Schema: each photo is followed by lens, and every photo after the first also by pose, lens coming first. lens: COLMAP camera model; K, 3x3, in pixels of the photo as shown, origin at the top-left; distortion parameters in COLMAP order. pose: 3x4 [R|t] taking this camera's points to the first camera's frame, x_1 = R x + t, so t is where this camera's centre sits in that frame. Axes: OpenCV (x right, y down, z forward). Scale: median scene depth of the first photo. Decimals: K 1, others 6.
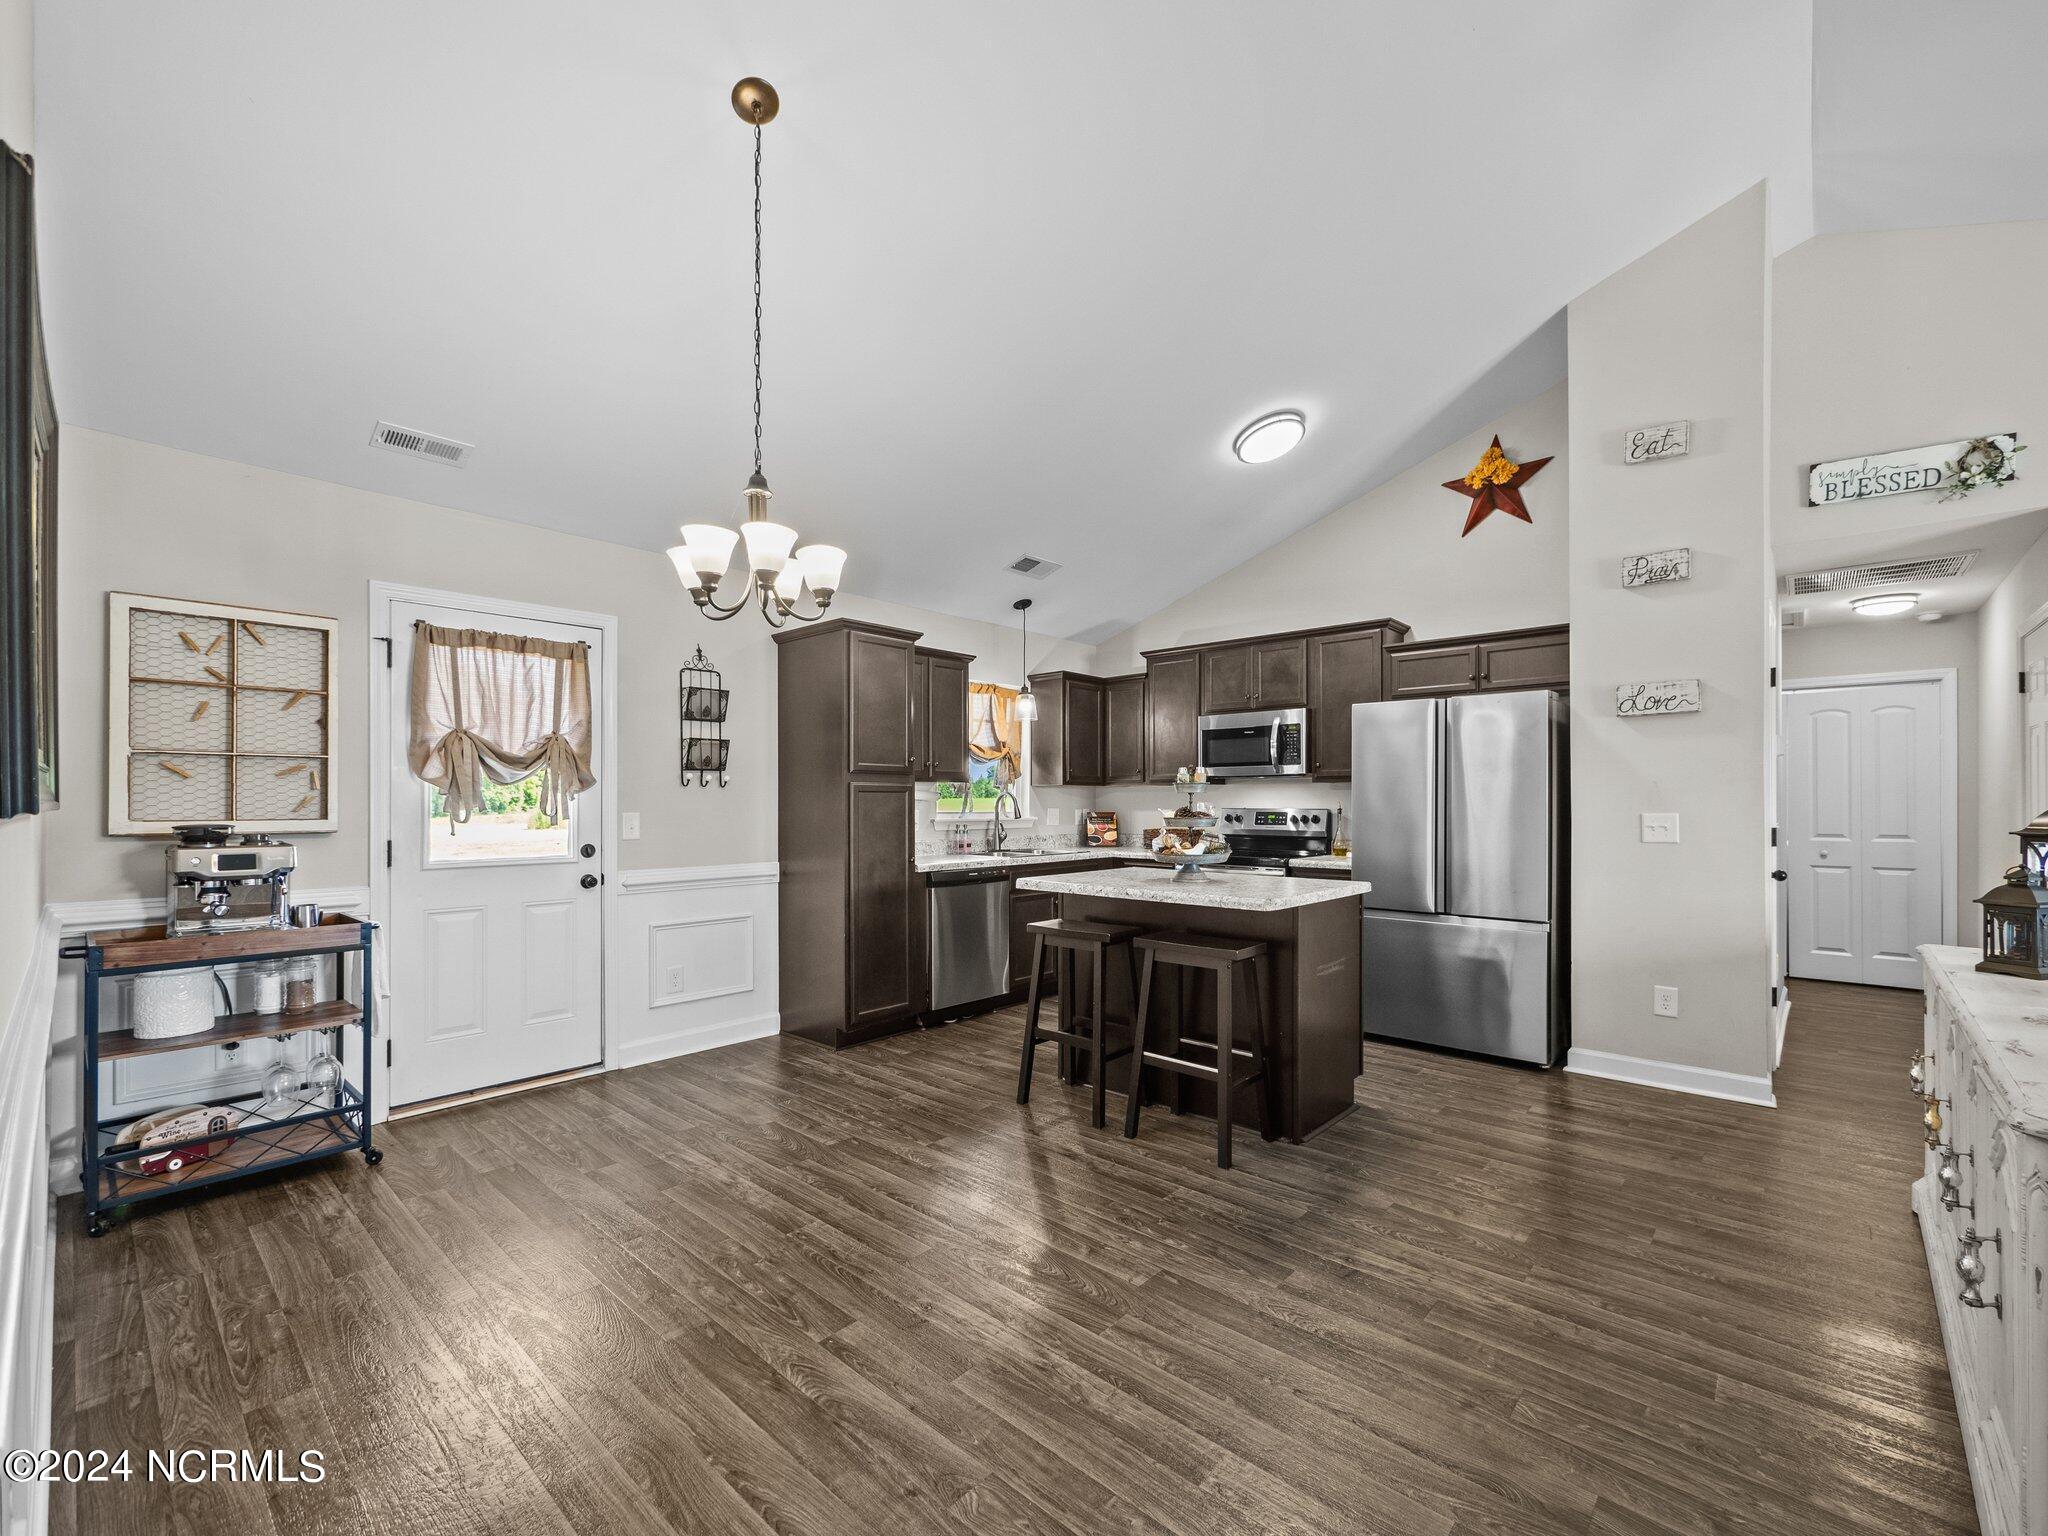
lens RADIAL K [[865.5, 0, 1024.9], [0, 865.5, 794.2], [0, 0, 1]] dist [-0.002883, 0.001164]
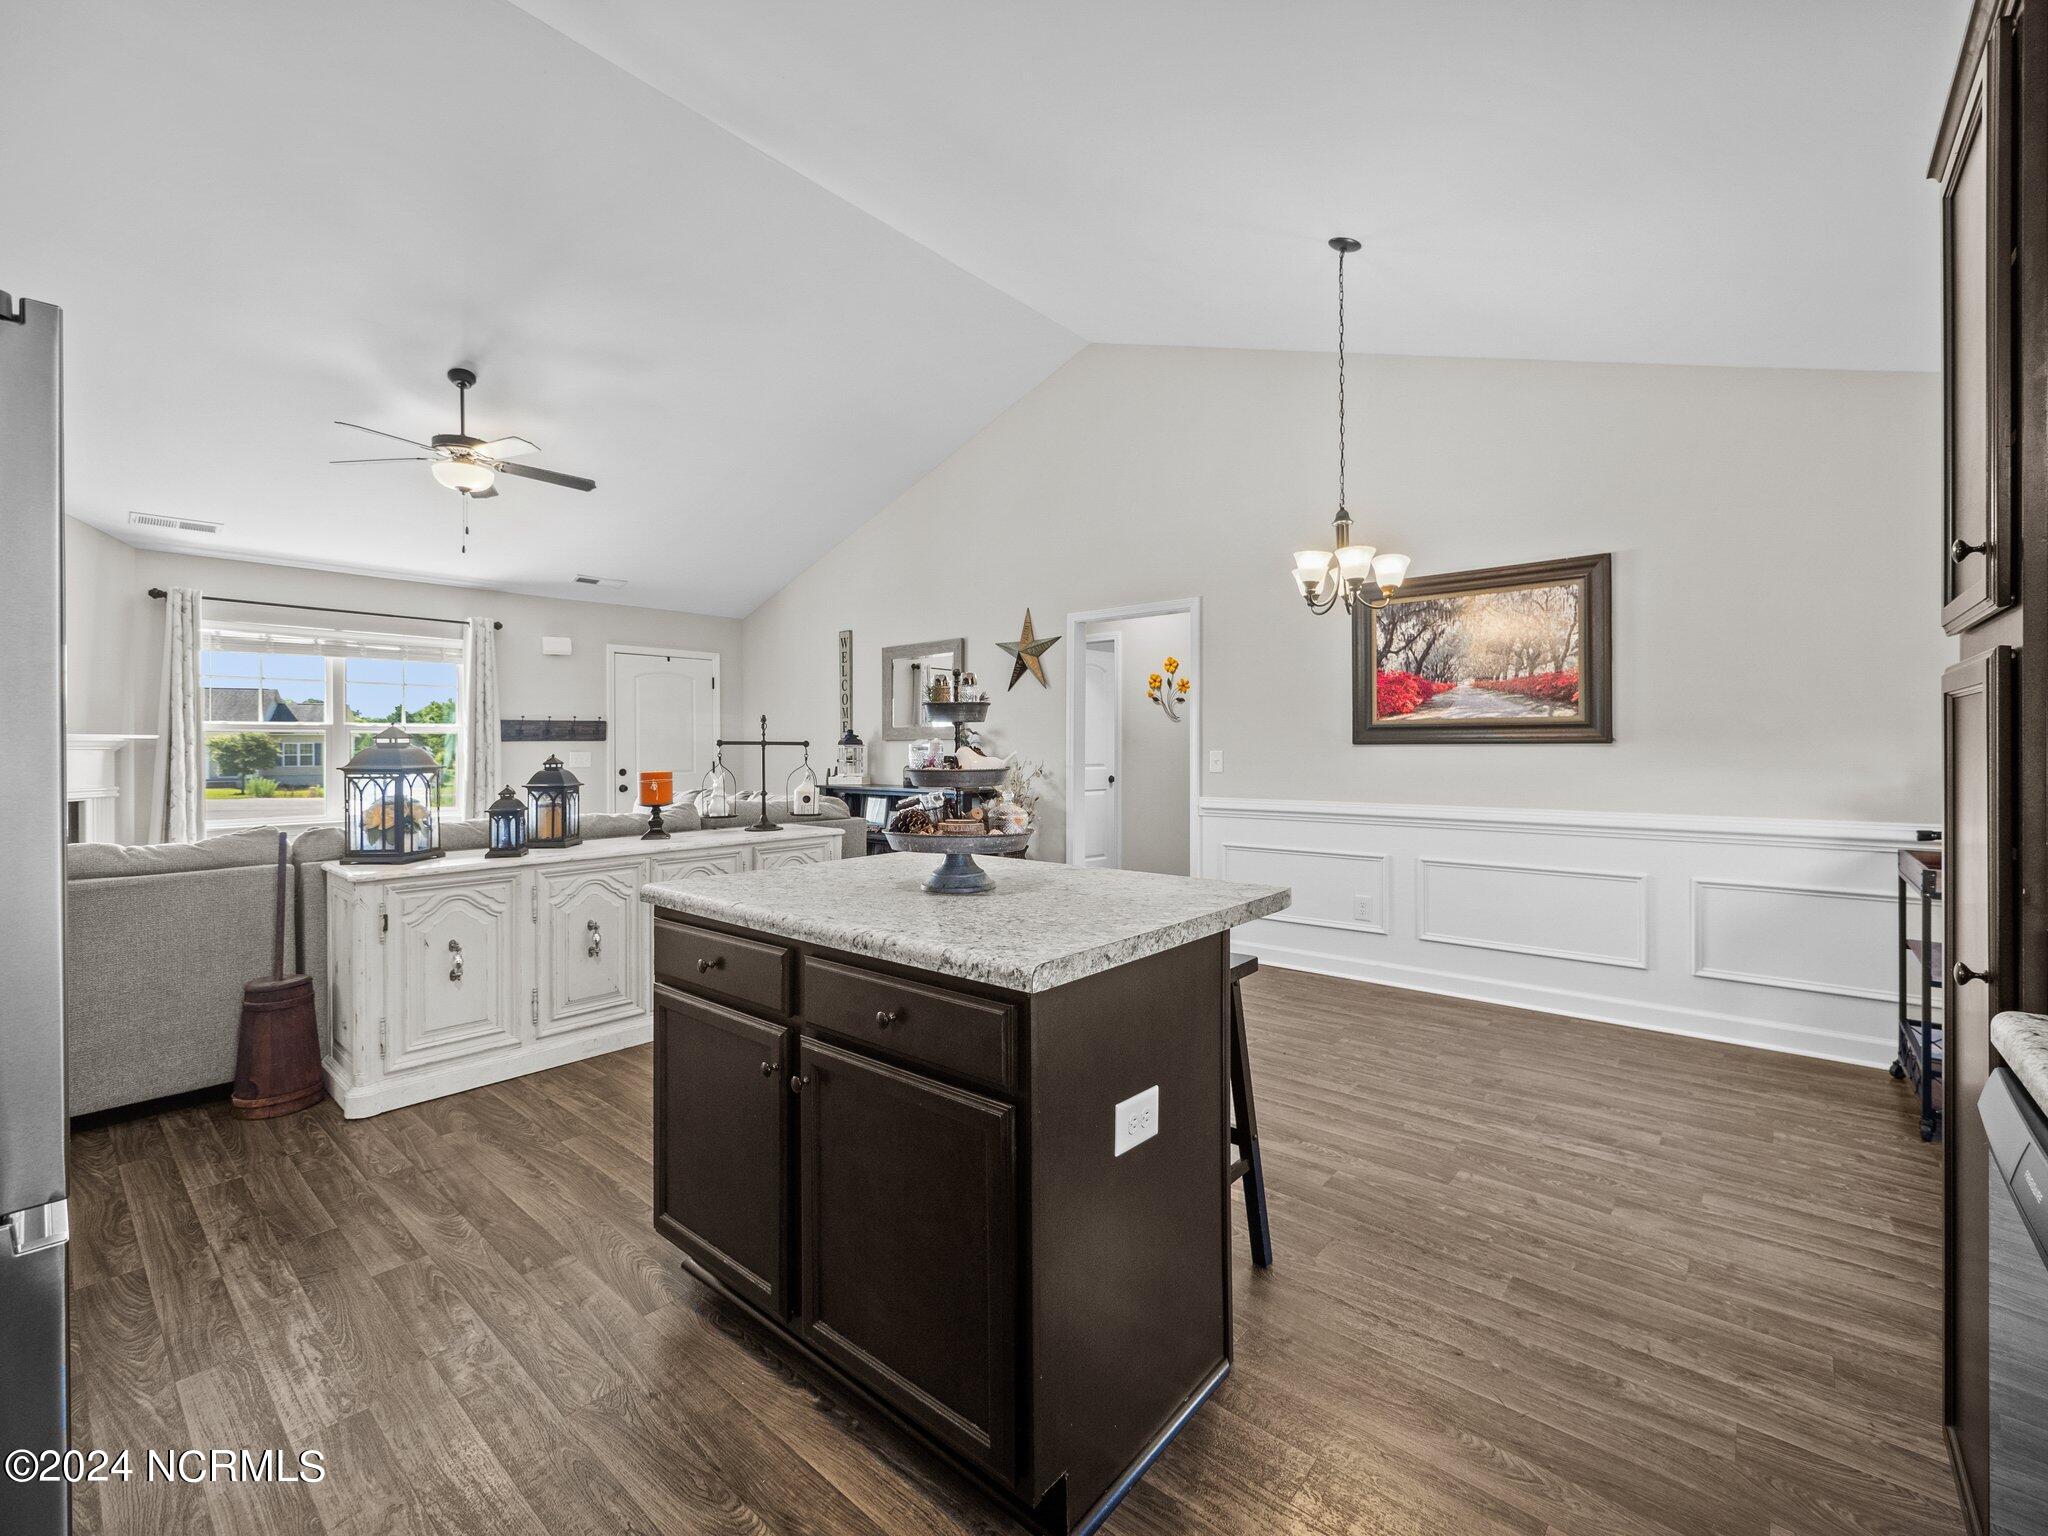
lens RADIAL K [[865.5, 0, 1034.0], [0, 865.5, 751.1], [0, 0, 1]] dist [-0.002883, 0.001164]
pose [[-0.999749, 0.006335, -0.021468, 0.136479], [0.006342, 0.999980, -0.000215, 0.015302], [0.021467, -0.000351, -0.999770, 1.431331]]
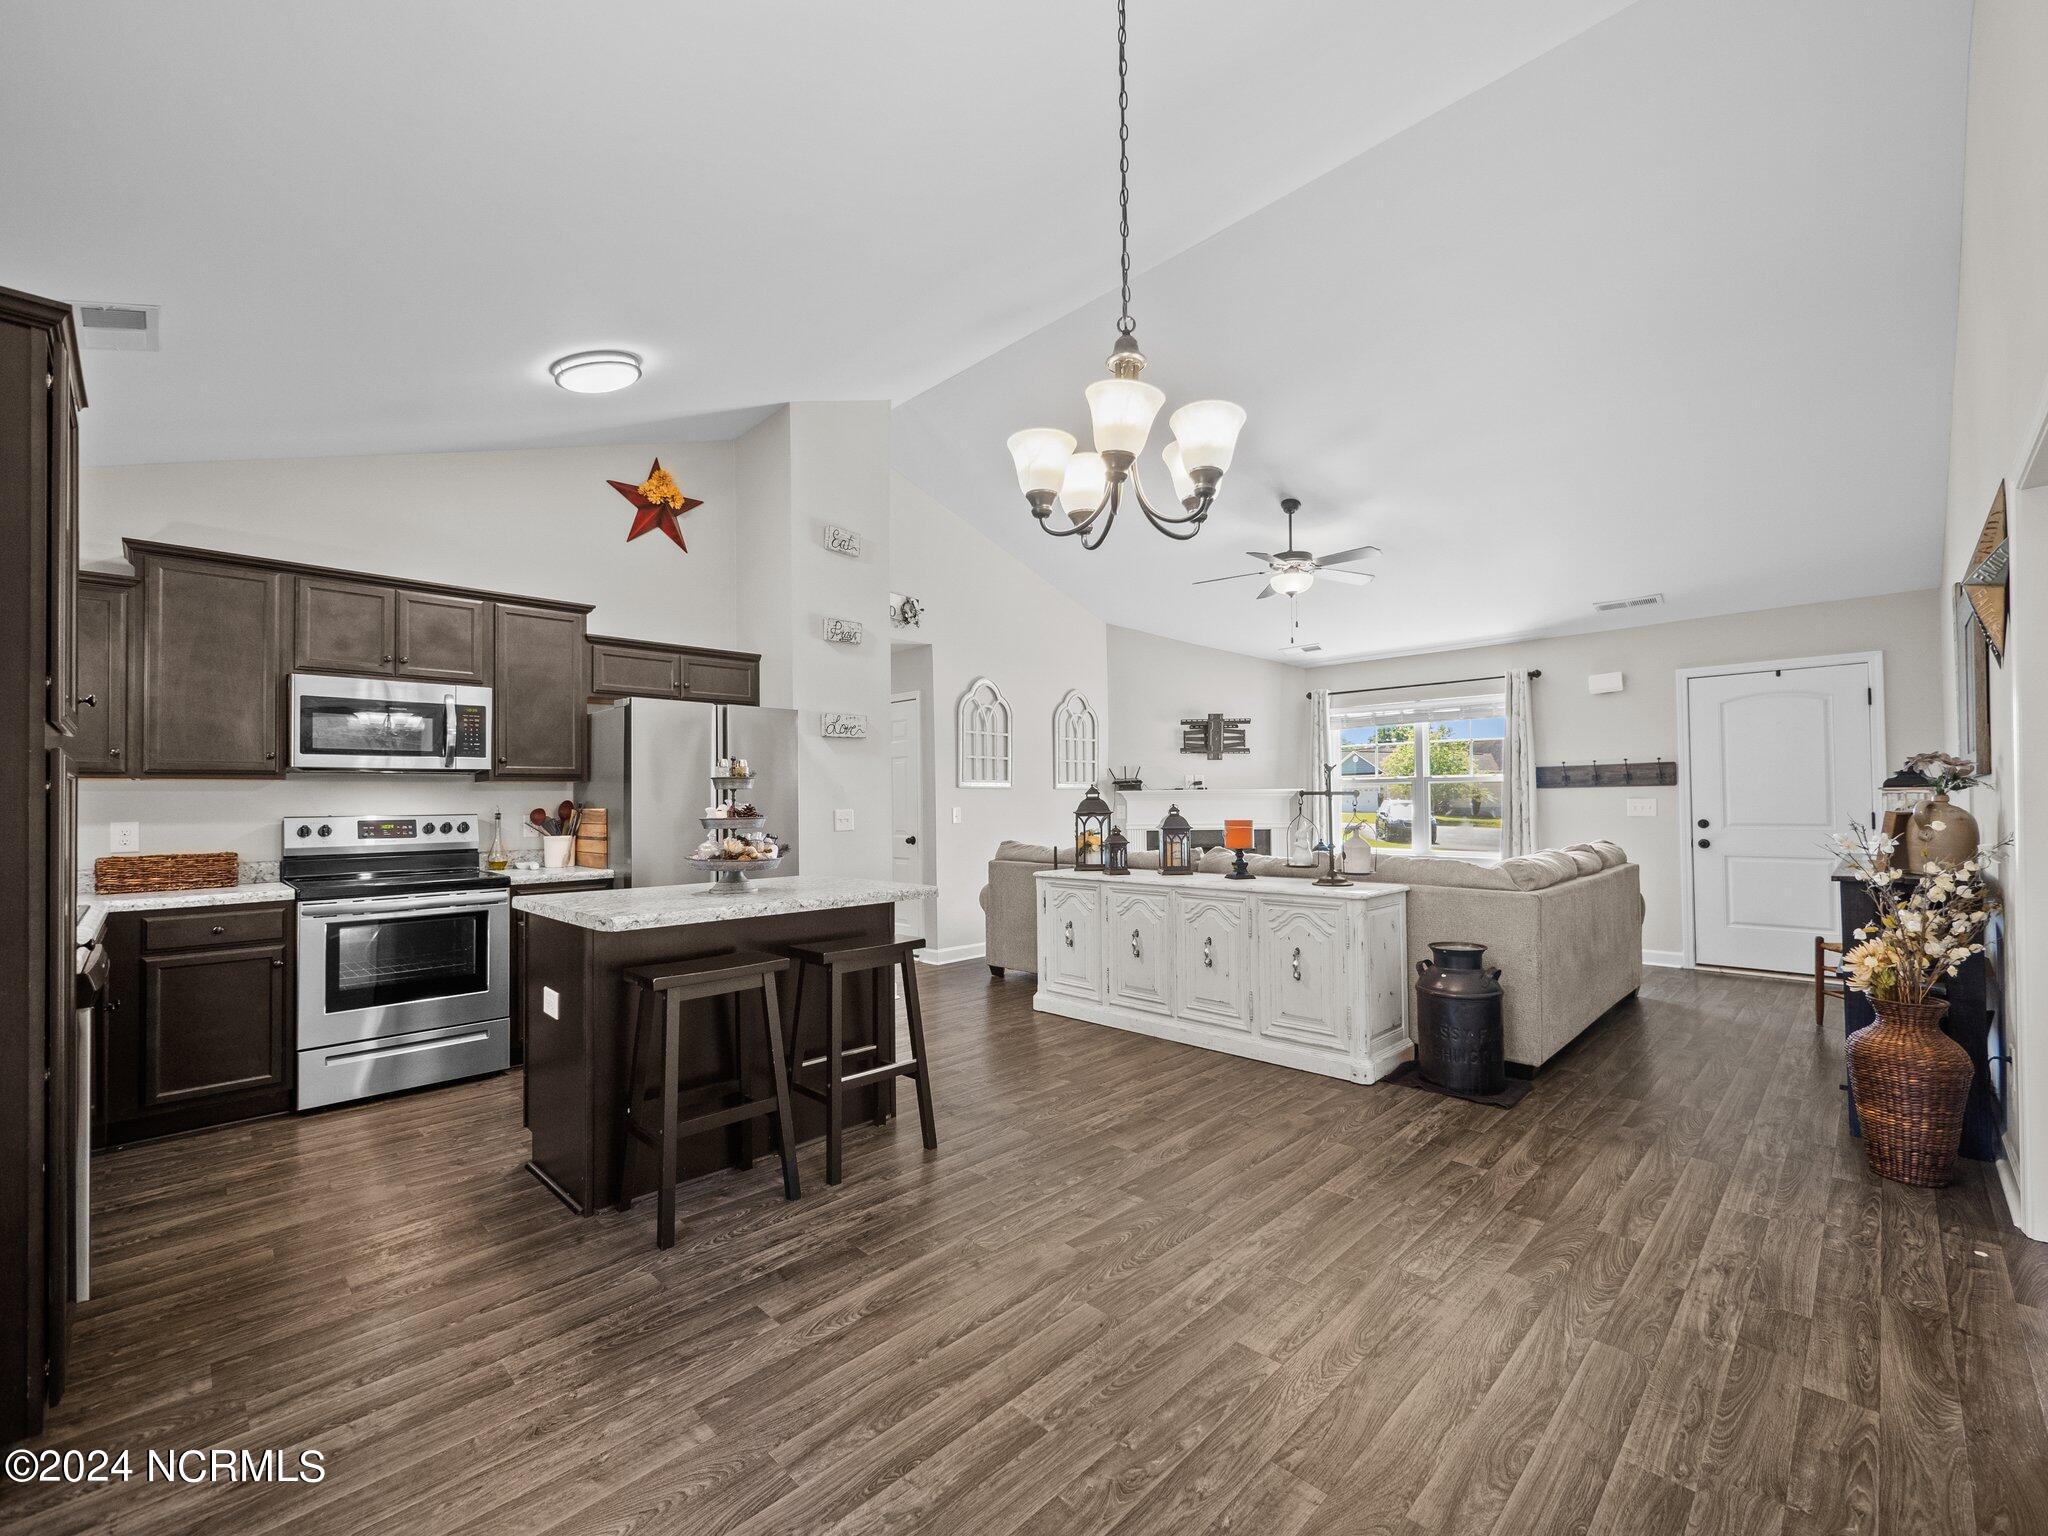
lens RADIAL K [[865.5, 0, 1024.6], [0, 865.5, 782.0], [0, 0, 1]] dist [-0.002883, 0.001164]
pose [[0.050242, 0.023739, 0.998455, -0.615218], [0.004448, 0.999702, -0.023992, 0.012733], [-0.998727, 0.005646, 0.050121, 0.628086]]
